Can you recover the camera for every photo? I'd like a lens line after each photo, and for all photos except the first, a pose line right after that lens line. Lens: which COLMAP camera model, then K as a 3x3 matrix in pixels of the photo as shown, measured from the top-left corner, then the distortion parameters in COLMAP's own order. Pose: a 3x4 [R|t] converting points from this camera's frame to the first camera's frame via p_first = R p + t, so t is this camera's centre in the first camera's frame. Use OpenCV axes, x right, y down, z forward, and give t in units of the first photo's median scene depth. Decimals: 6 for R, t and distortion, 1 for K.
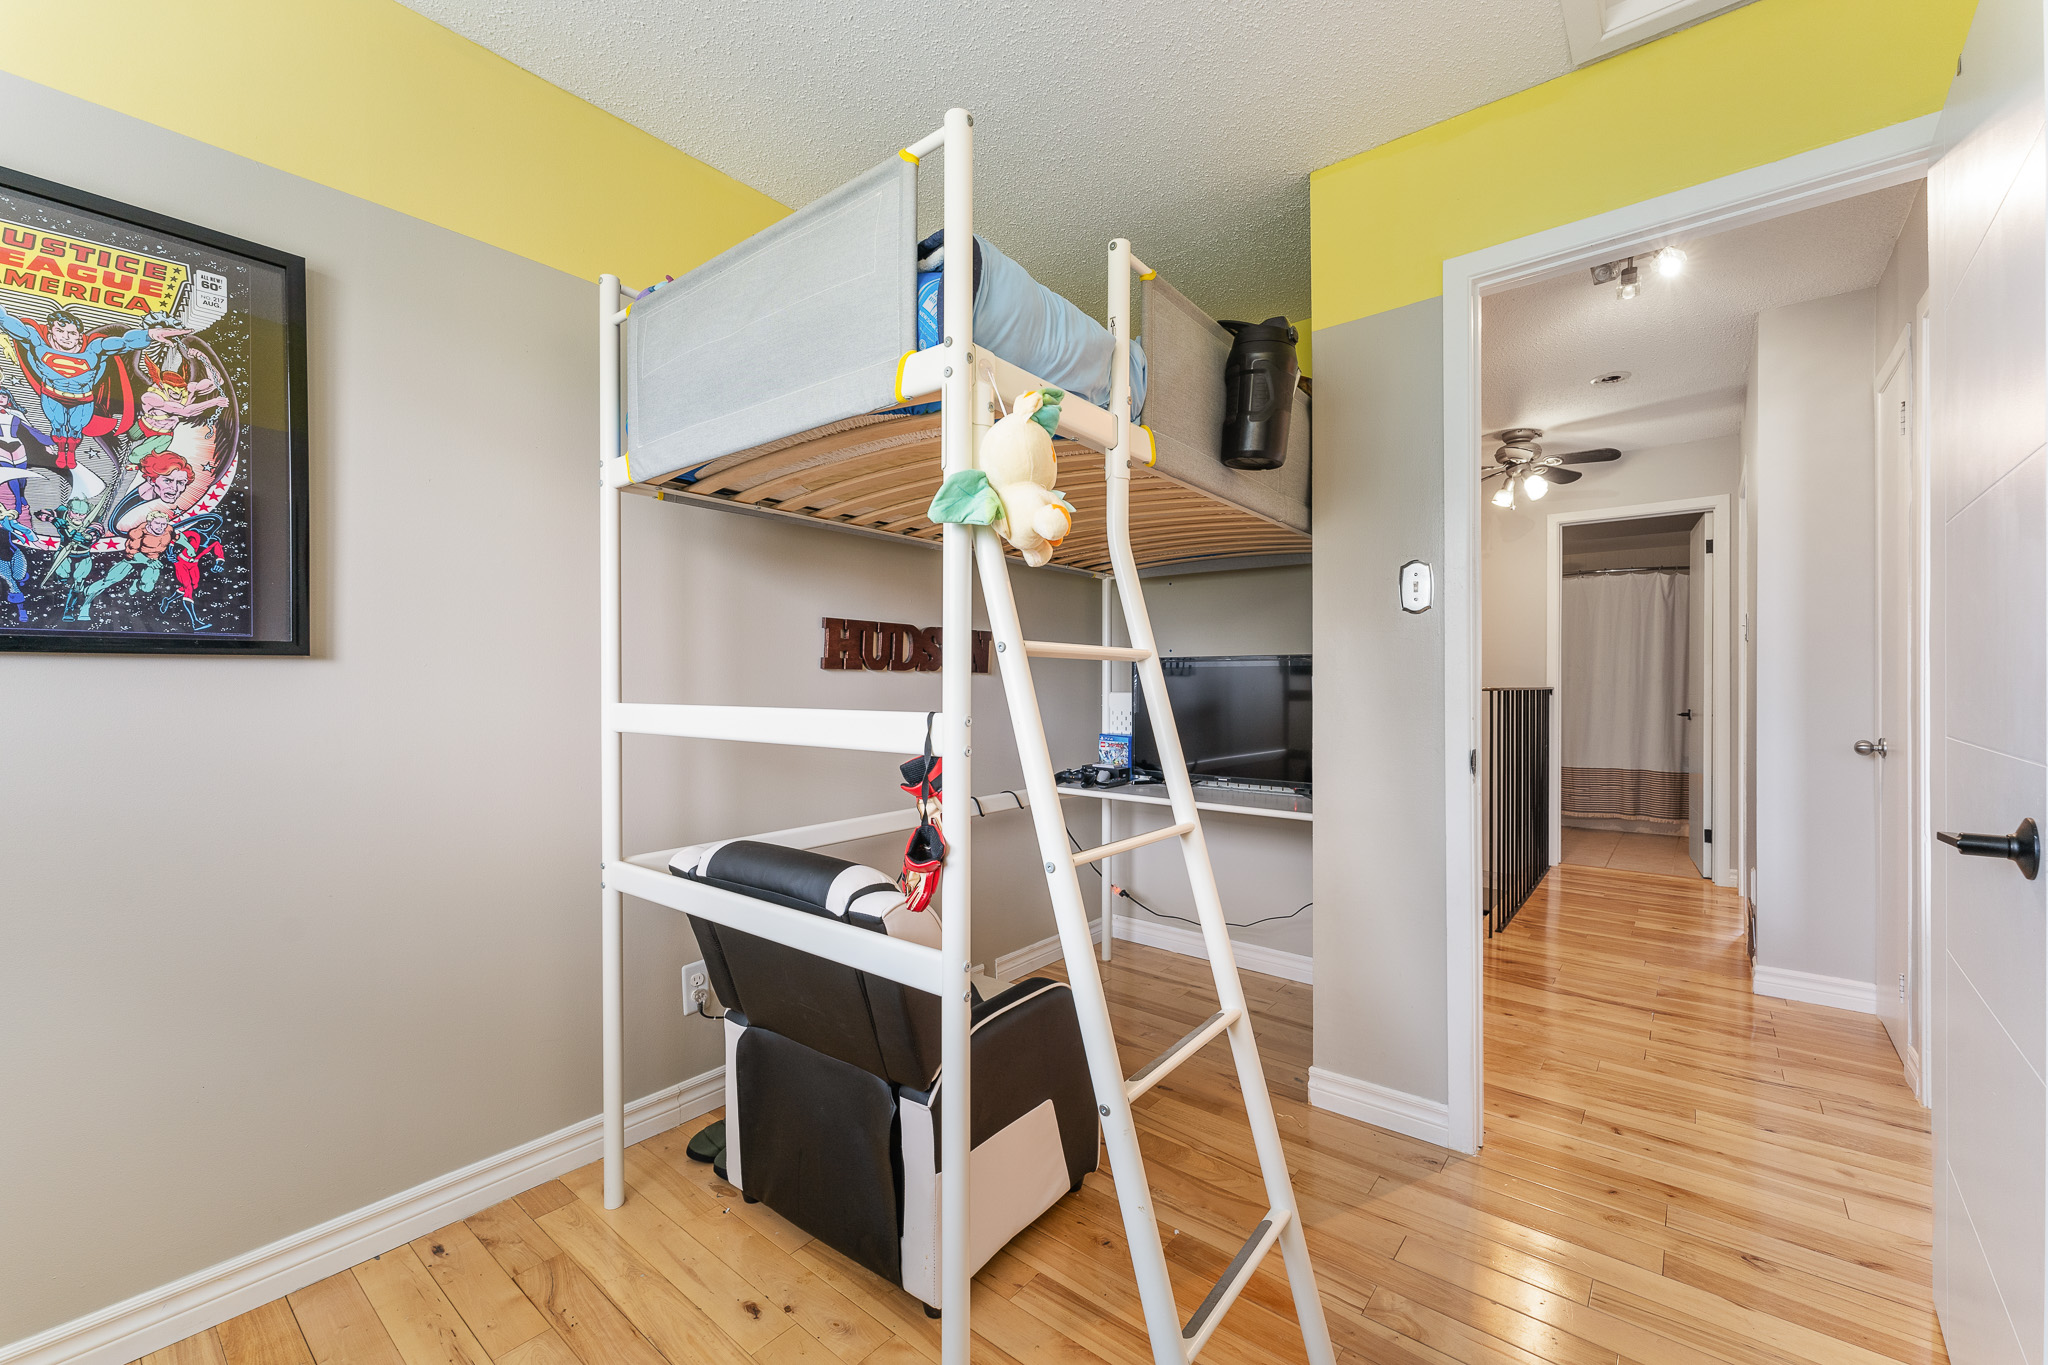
lens RADIAL K [[841.1, 0, 1023.3], [0, 841.1, 688.1], [0, 0, 1]] dist [-0.018264, 0.000084]
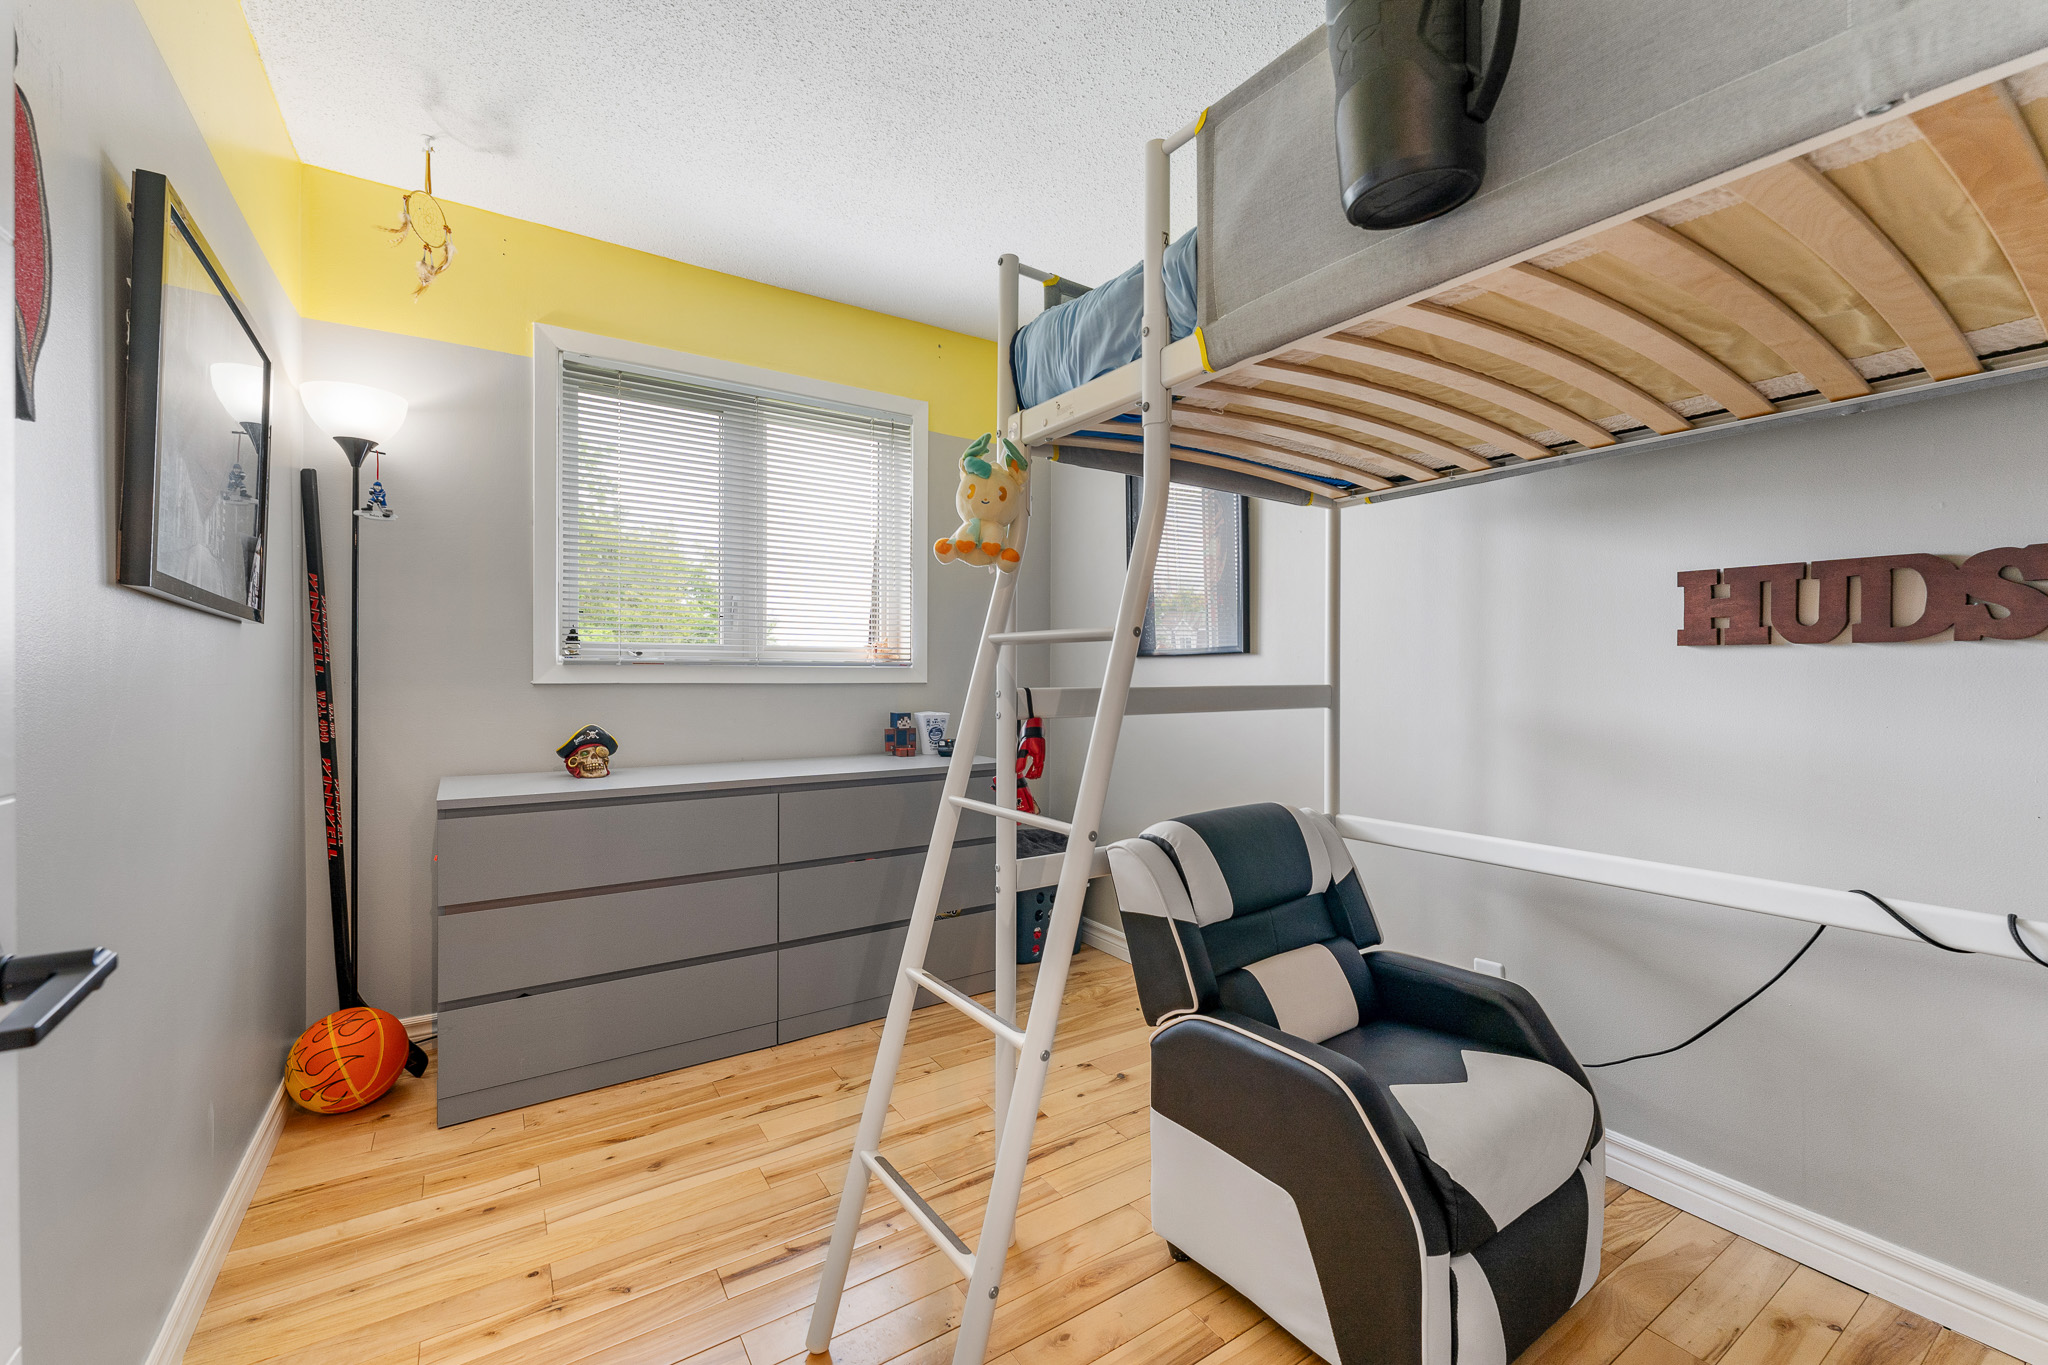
lens RADIAL K [[841.1, 0, 1020.0], [0, 841.1, 673.0], [0, 0, 1]] dist [-0.018264, 0.000084]
pose [[-0.291059, 0.006322, -0.956684, 0.569353], [0.005079, 0.999974, 0.005063, -0.006099], [0.956692, -0.003385, -0.291084, 0.652676]]
